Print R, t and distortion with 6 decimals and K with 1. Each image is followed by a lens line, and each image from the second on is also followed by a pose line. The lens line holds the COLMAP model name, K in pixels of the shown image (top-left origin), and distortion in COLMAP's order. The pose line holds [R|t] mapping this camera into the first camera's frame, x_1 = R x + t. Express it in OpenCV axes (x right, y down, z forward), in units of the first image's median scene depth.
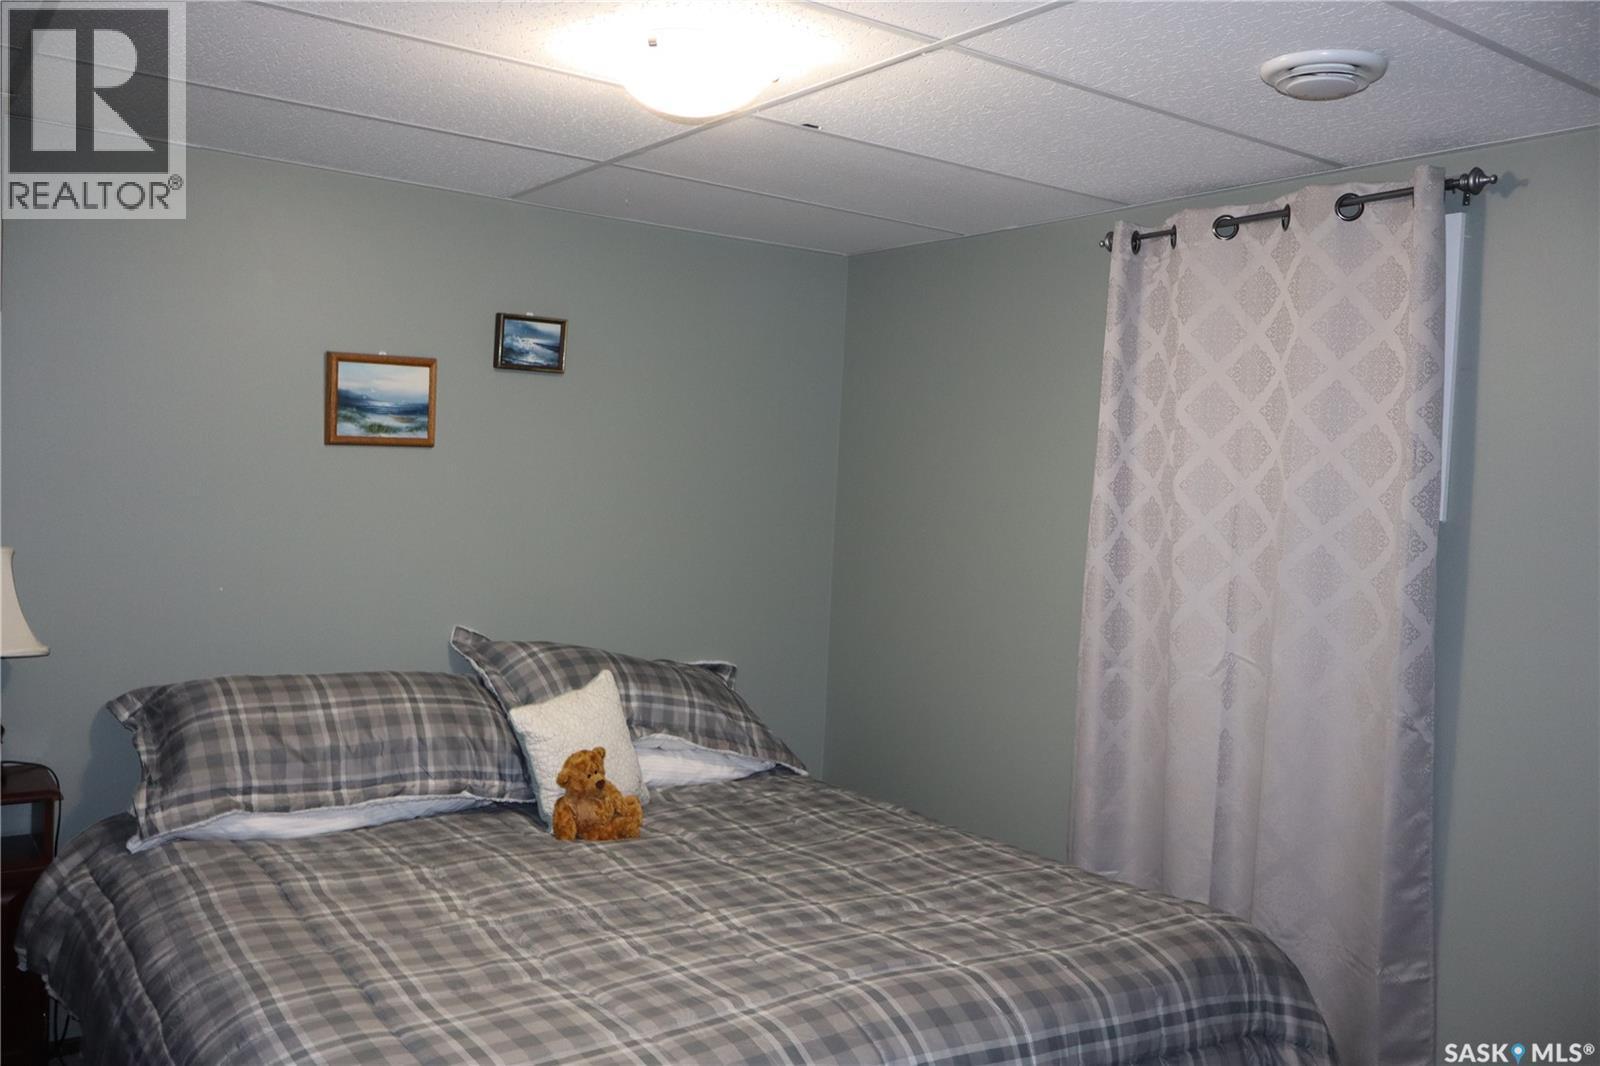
lens RADIAL K [[1331.3, 0, 800.0], [0, 1331.3, 533.0], [0, 0, 1]] dist [-0.006970, 0.008941]
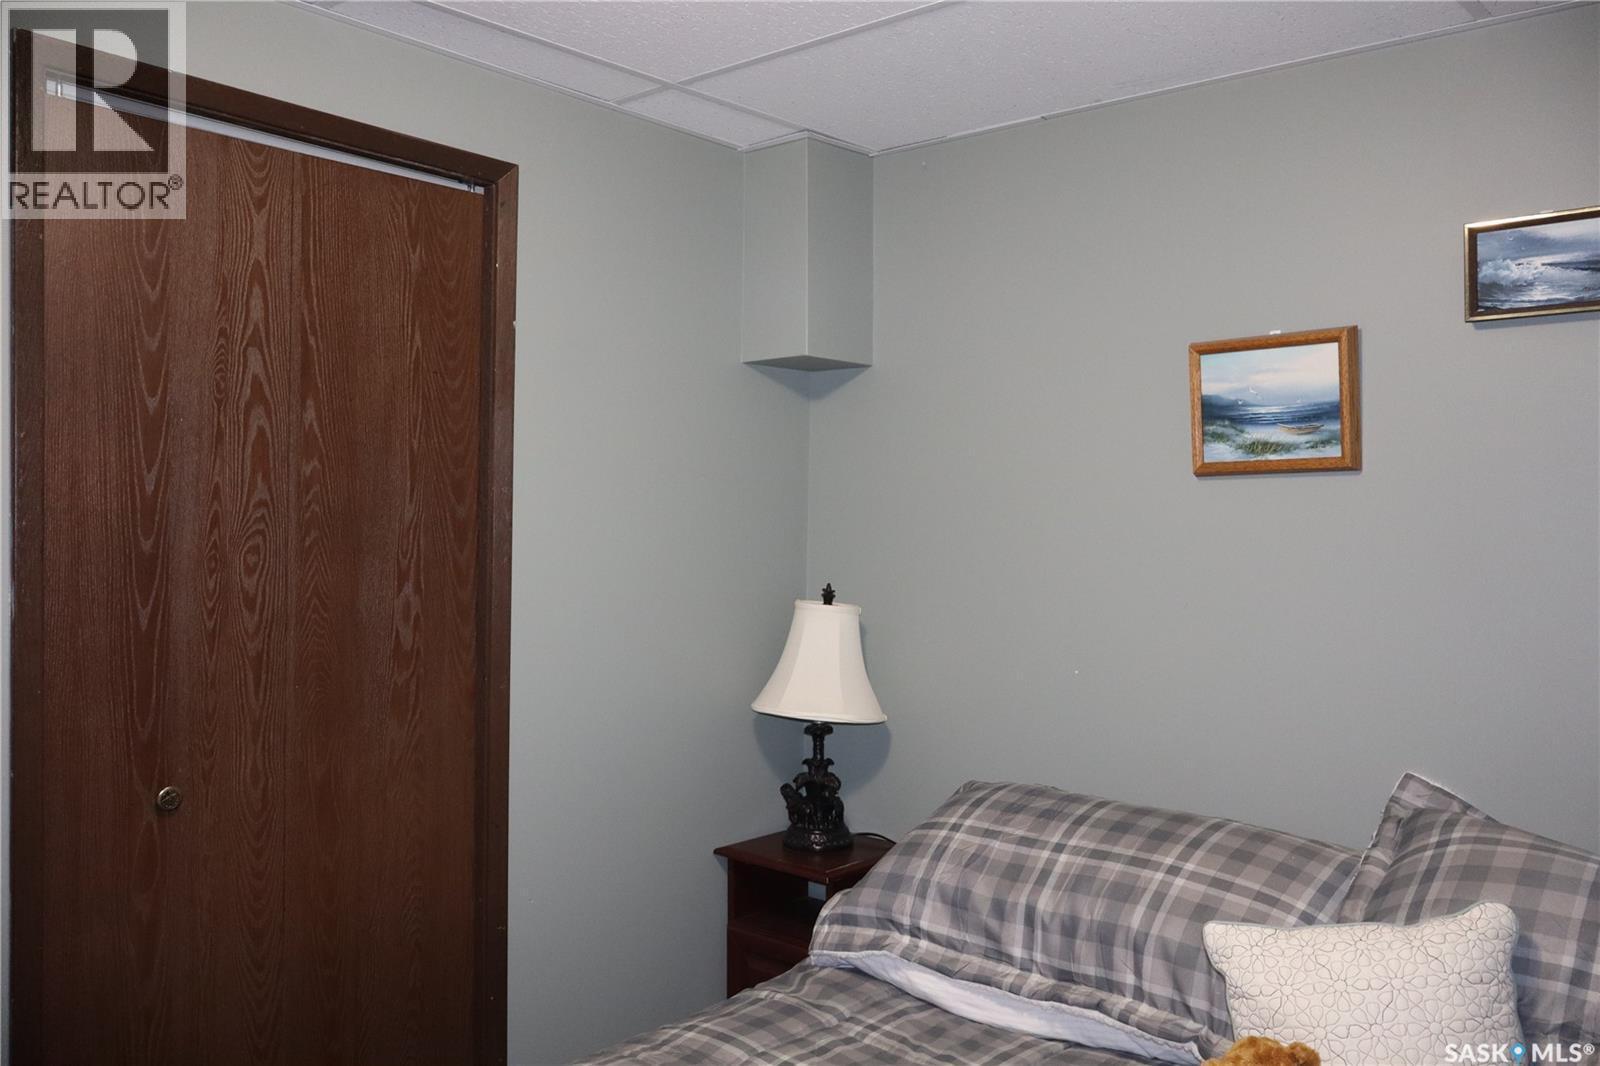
lens RADIAL K [[1331.3, 0, 800.0], [0, 1331.3, 533.0], [0, 0, 1]] dist [-0.006970, 0.008941]
pose [[0.229493, -0.031585, -0.972798, 0.265883], [-0.041324, 0.998256, -0.042161, 0.000454], [0.972433, 0.049876, 0.227788, 0.630834]]
